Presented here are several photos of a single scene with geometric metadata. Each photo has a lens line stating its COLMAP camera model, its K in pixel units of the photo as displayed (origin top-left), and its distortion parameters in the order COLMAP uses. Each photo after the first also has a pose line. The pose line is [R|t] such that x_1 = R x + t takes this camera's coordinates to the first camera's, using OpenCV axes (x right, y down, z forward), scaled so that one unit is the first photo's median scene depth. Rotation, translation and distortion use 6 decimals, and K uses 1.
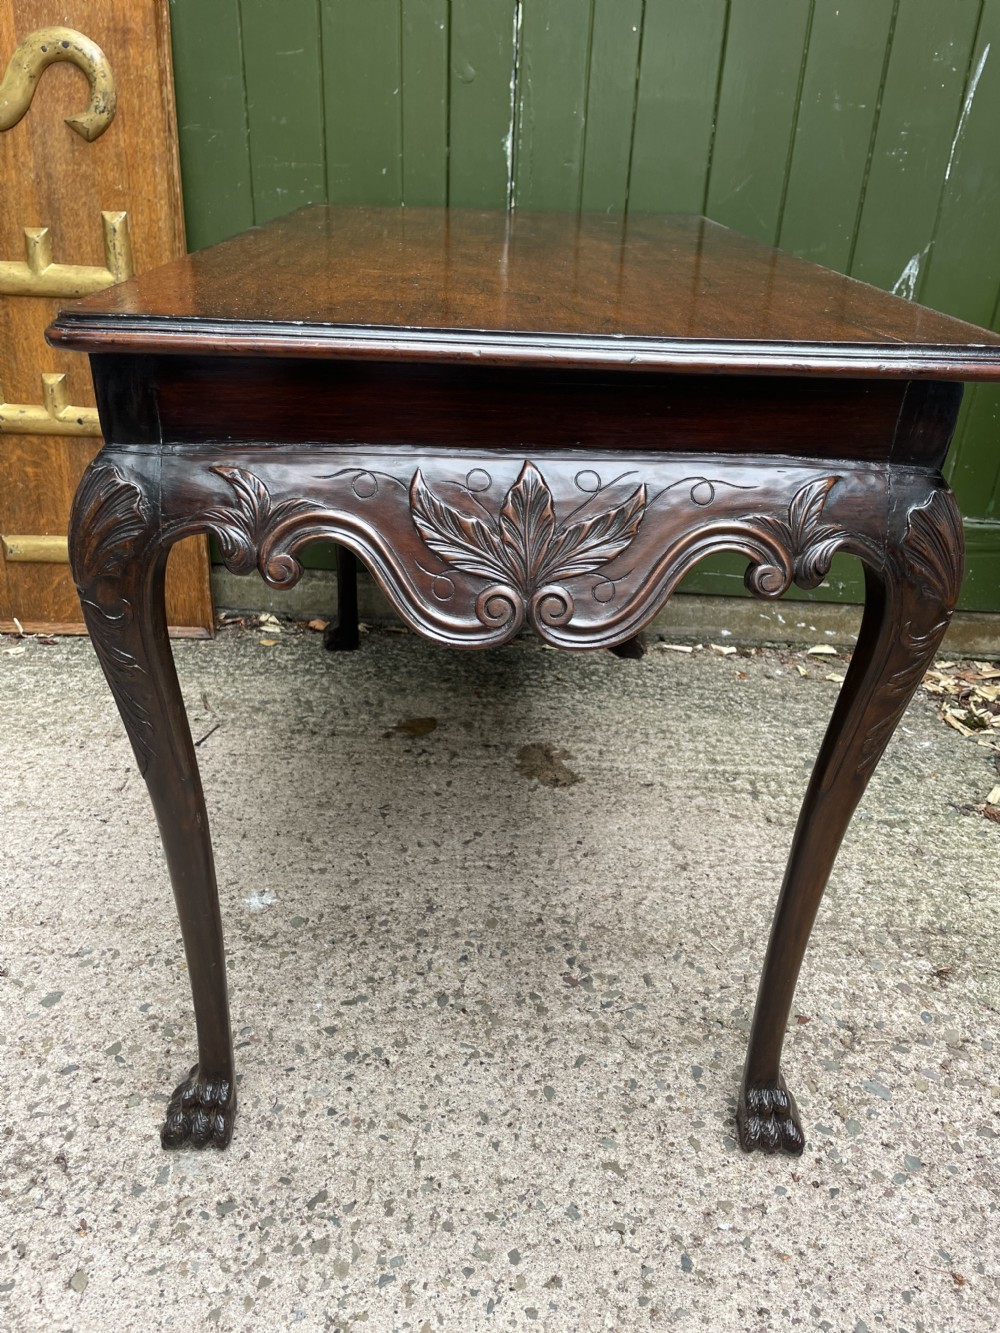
lens RADIAL K [[1026.7, 0, 501.1], [0, 1026.7, 656.7], [0, 0, 1]] dist [0.087251, -0.125251]
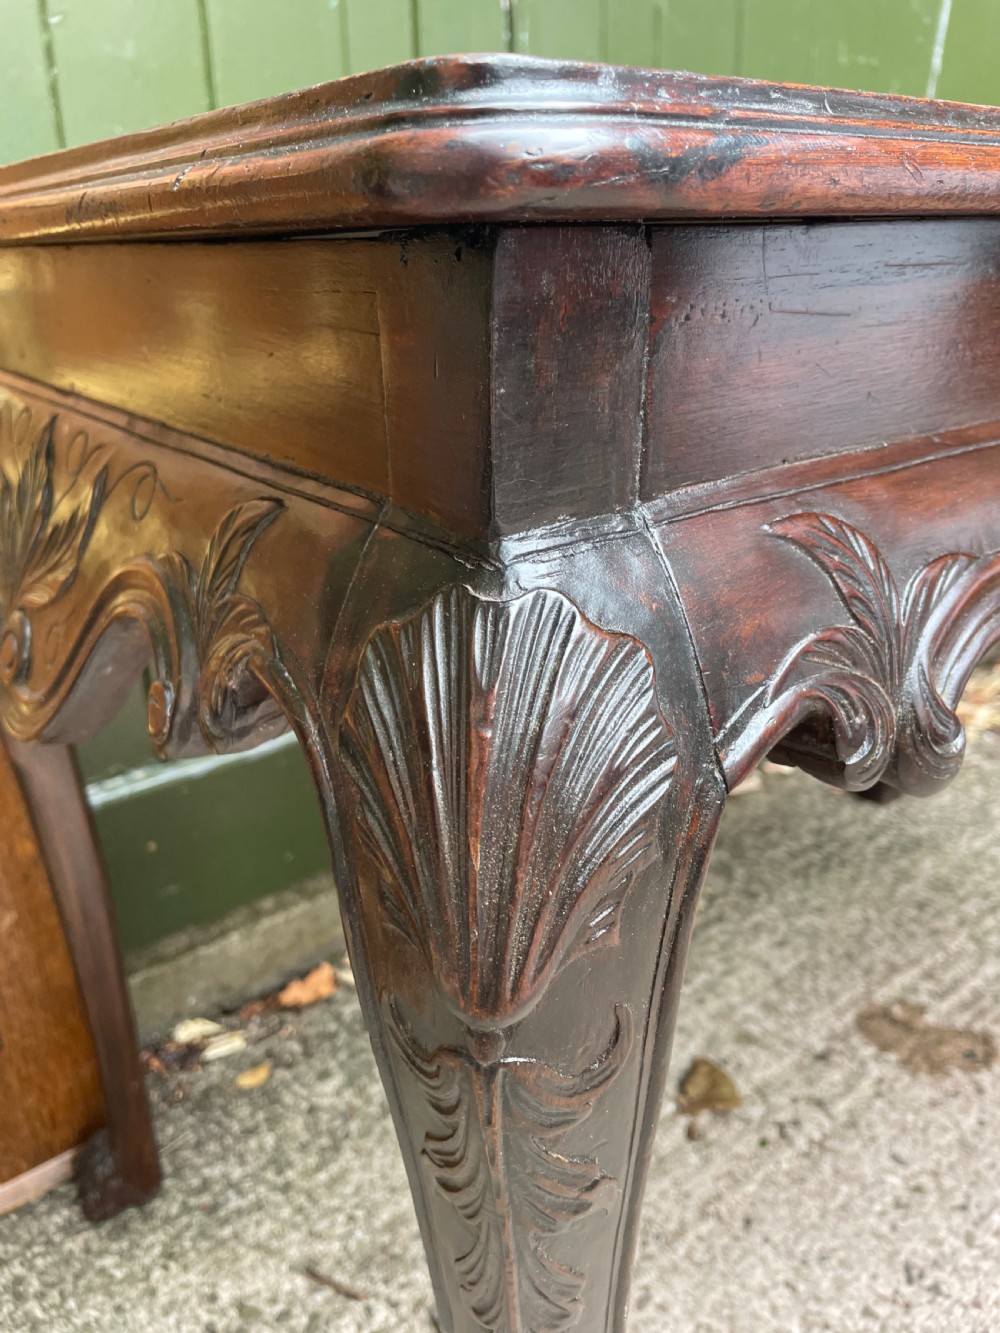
lens RADIAL K [[1038.7, 0, 502.7], [0, 1038.7, 664.0], [0, 0, 1]] dist [0.058782, -0.112159]
pose [[0.754384, -0.296959, 0.585423, -0.459236], [0.341353, 0.939224, 0.036554, -0.221141], [-0.560698, 0.172260, 0.809904, 0.601231]]
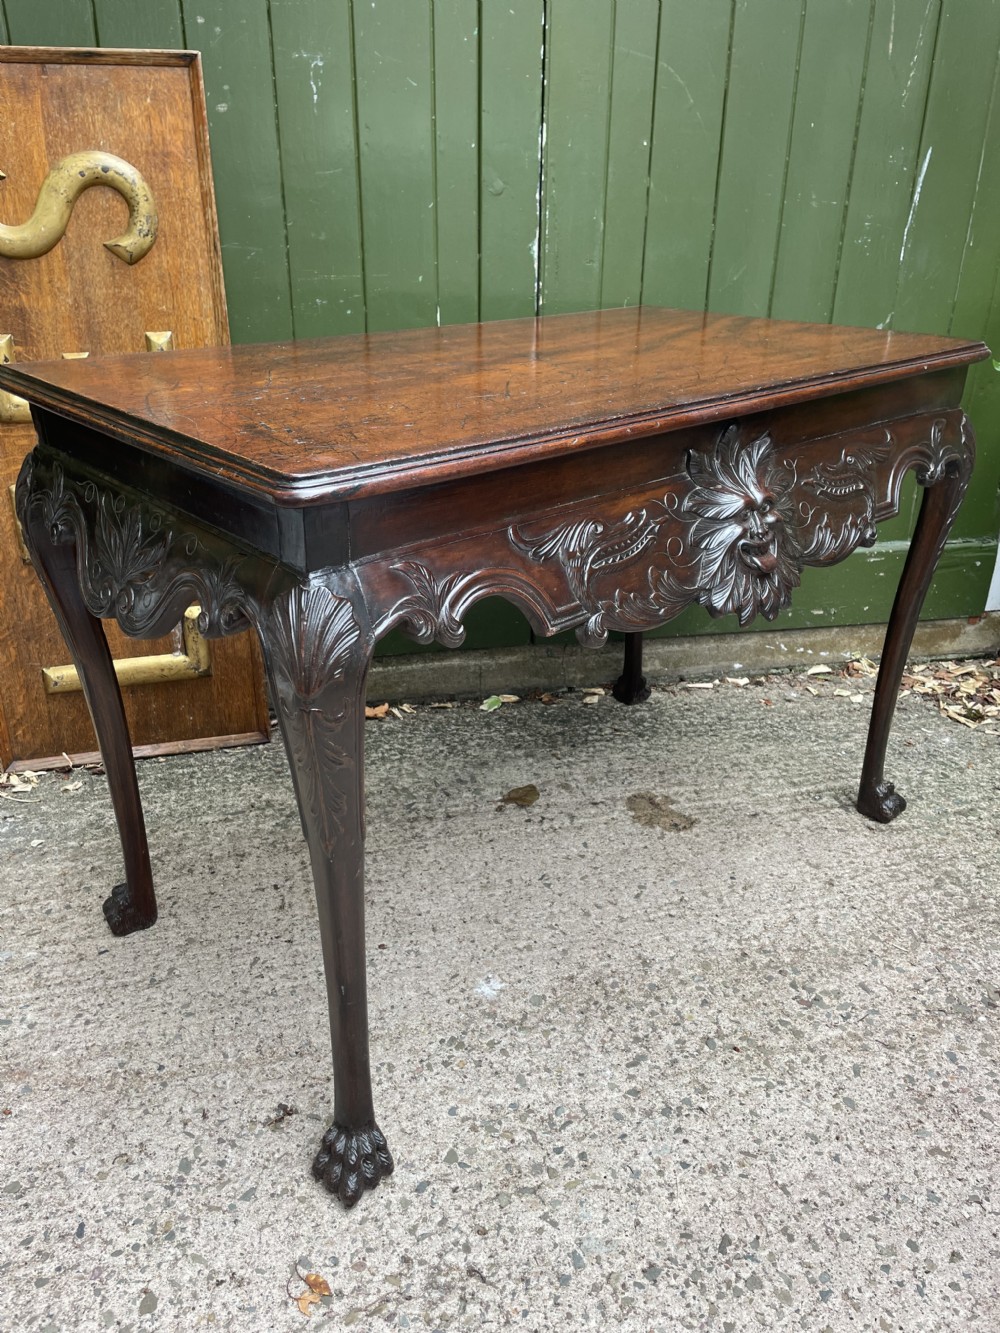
lens RADIAL K [[1026.7, 0, 501.1], [0, 1026.7, 656.7], [0, 0, 1]] dist [0.087251, -0.125251]
pose [[0.965993, -0.132825, 0.221845, -0.337909], [0.140893, 0.989805, -0.020874, -0.057202], [-0.216811, 0.051420, 0.974858, -0.023744]]
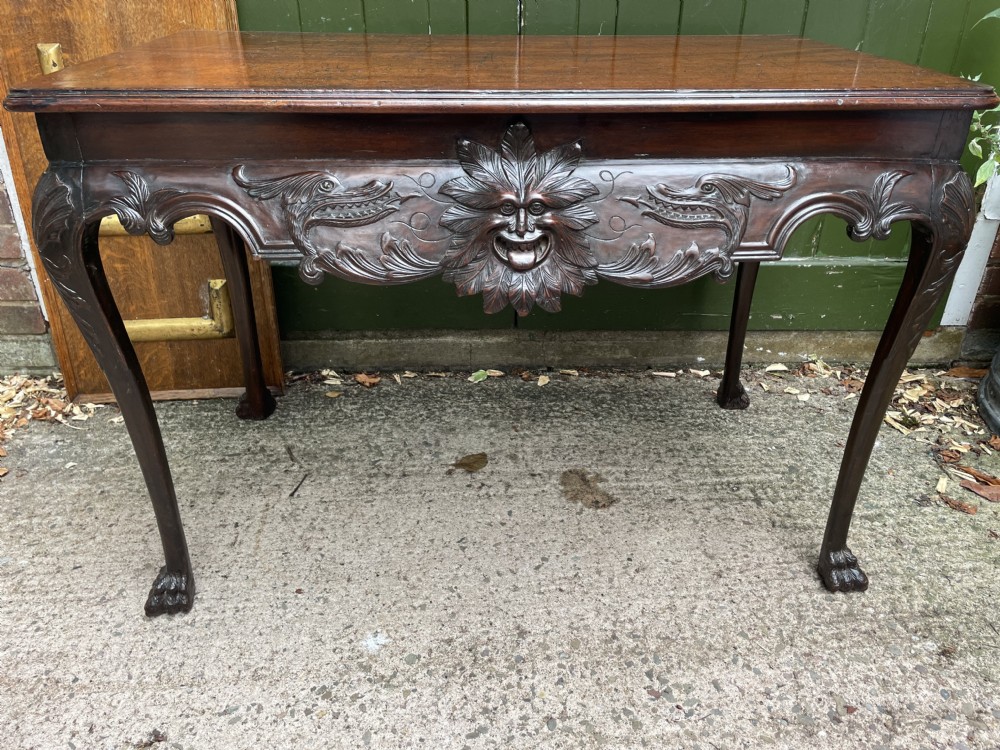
lens RADIAL K [[768.1, 0, 510.6], [0, 768.1, 366.1], [0, 0, 1]] dist [0.090426, -0.131502]
pose [[0.994739, -0.070215, 0.074592, -0.103399], [0.068126, 0.997220, 0.030196, -0.074052], [-0.076505, -0.024955, 0.996757, 0.104241]]
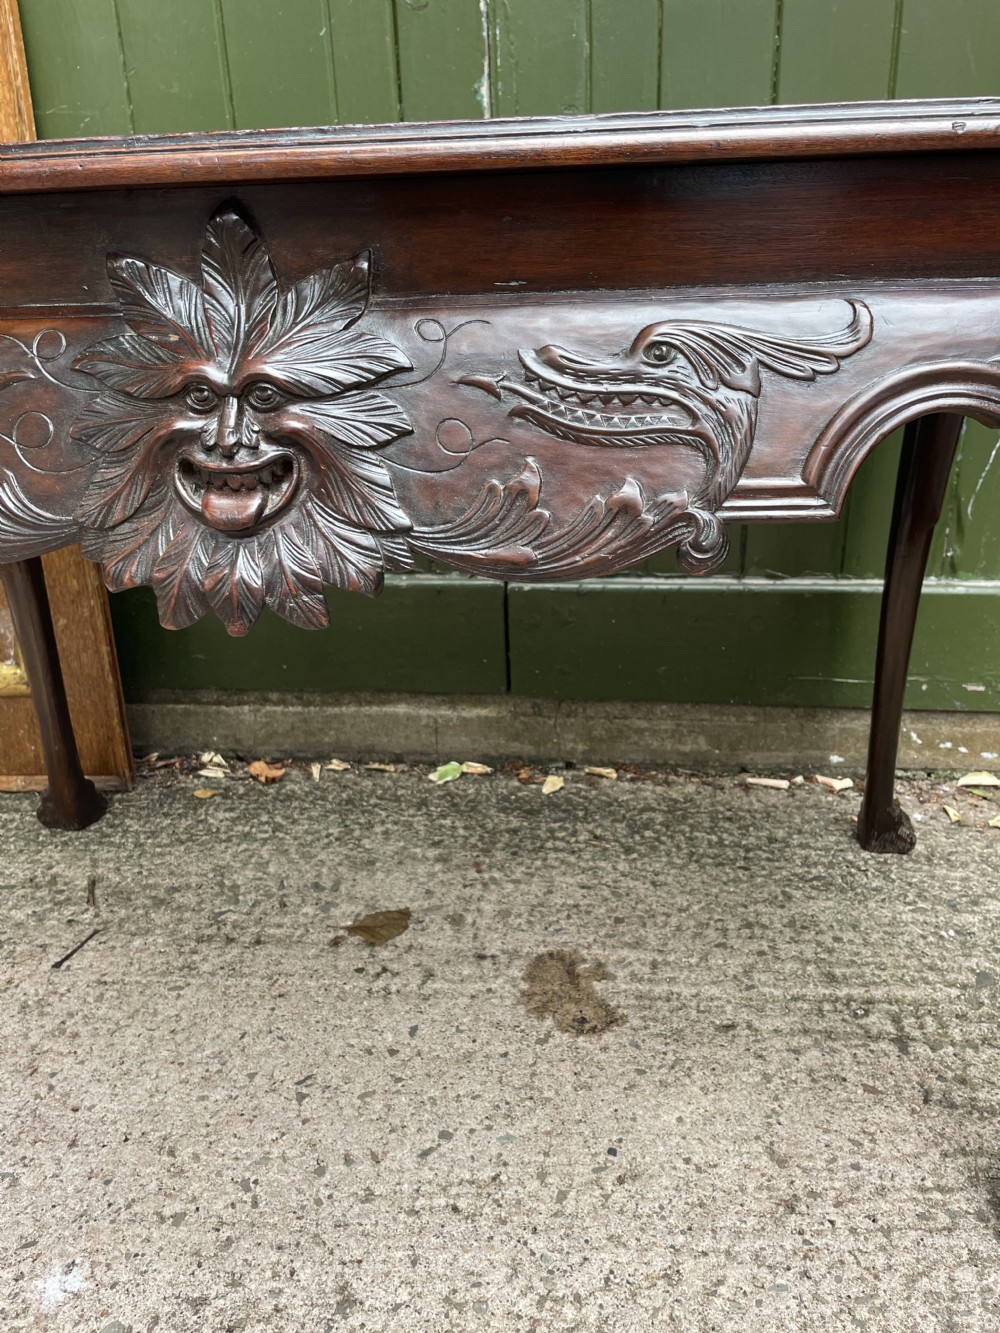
lens RADIAL K [[1027.7, 0, 508.7], [0, 1027.7, 671.1], [0, 0, 1]] dist [0.075250, -0.114090]
pose [[0.995677, -0.039421, -0.084102, 0.070839], [0.033910, 0.997245, -0.065978, -0.055392], [0.086472, 0.062841, 0.994270, 0.340092]]
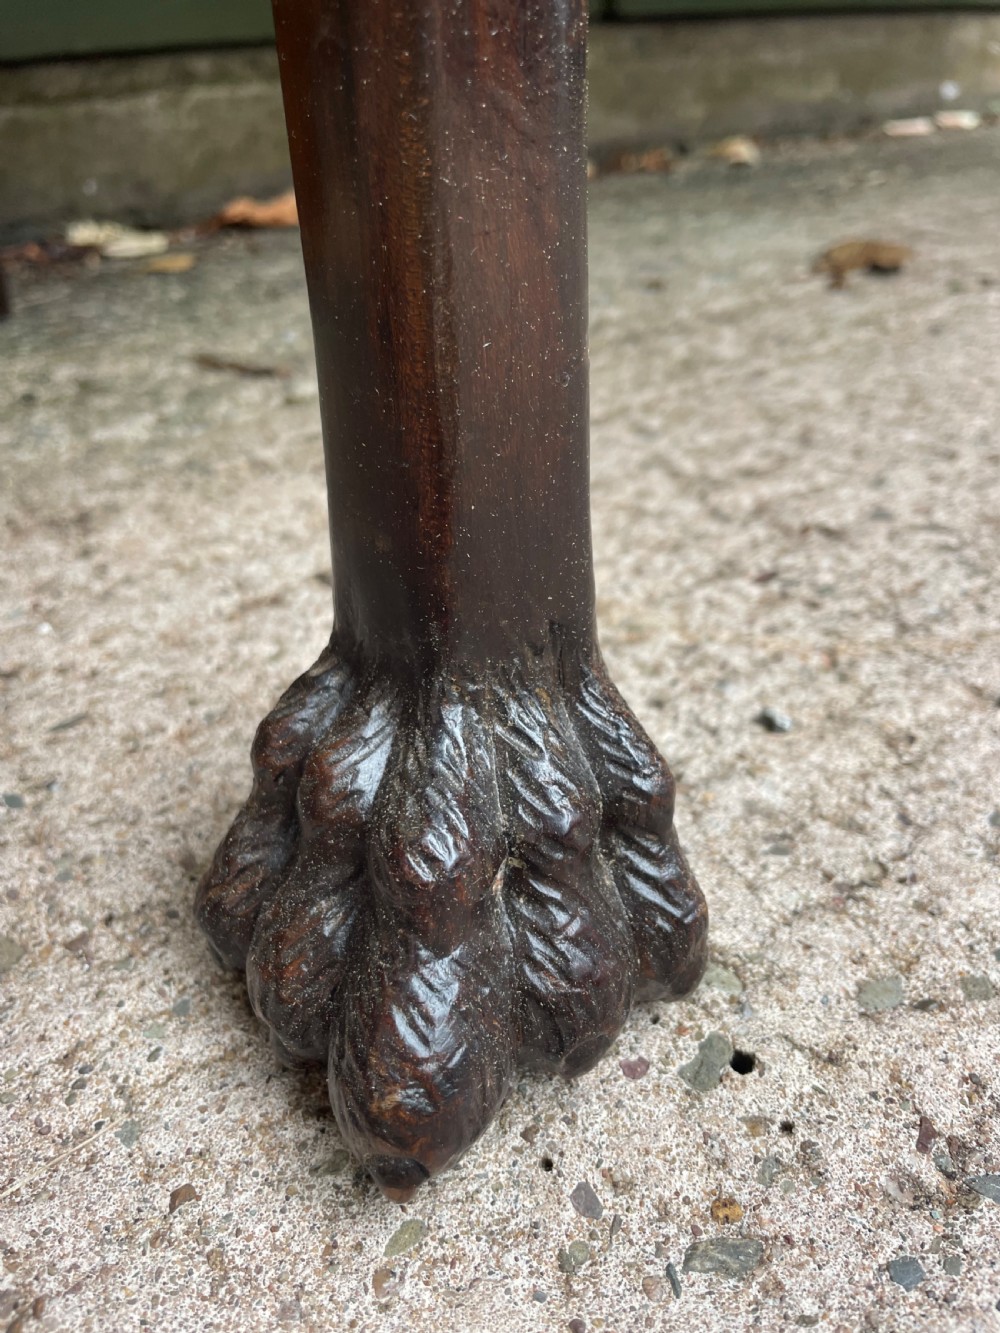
lens RADIAL K [[1051.0, 0, 505.8], [0, 1051.0, 667.5], [0, 0, 1]] dist [0.064270, -0.128734]
pose [[0.804390, -0.375208, 0.460625, -0.427809], [0.323240, 0.926930, 0.190568, 0.096084], [-0.498470, -0.004398, 0.866896, 0.796129]]
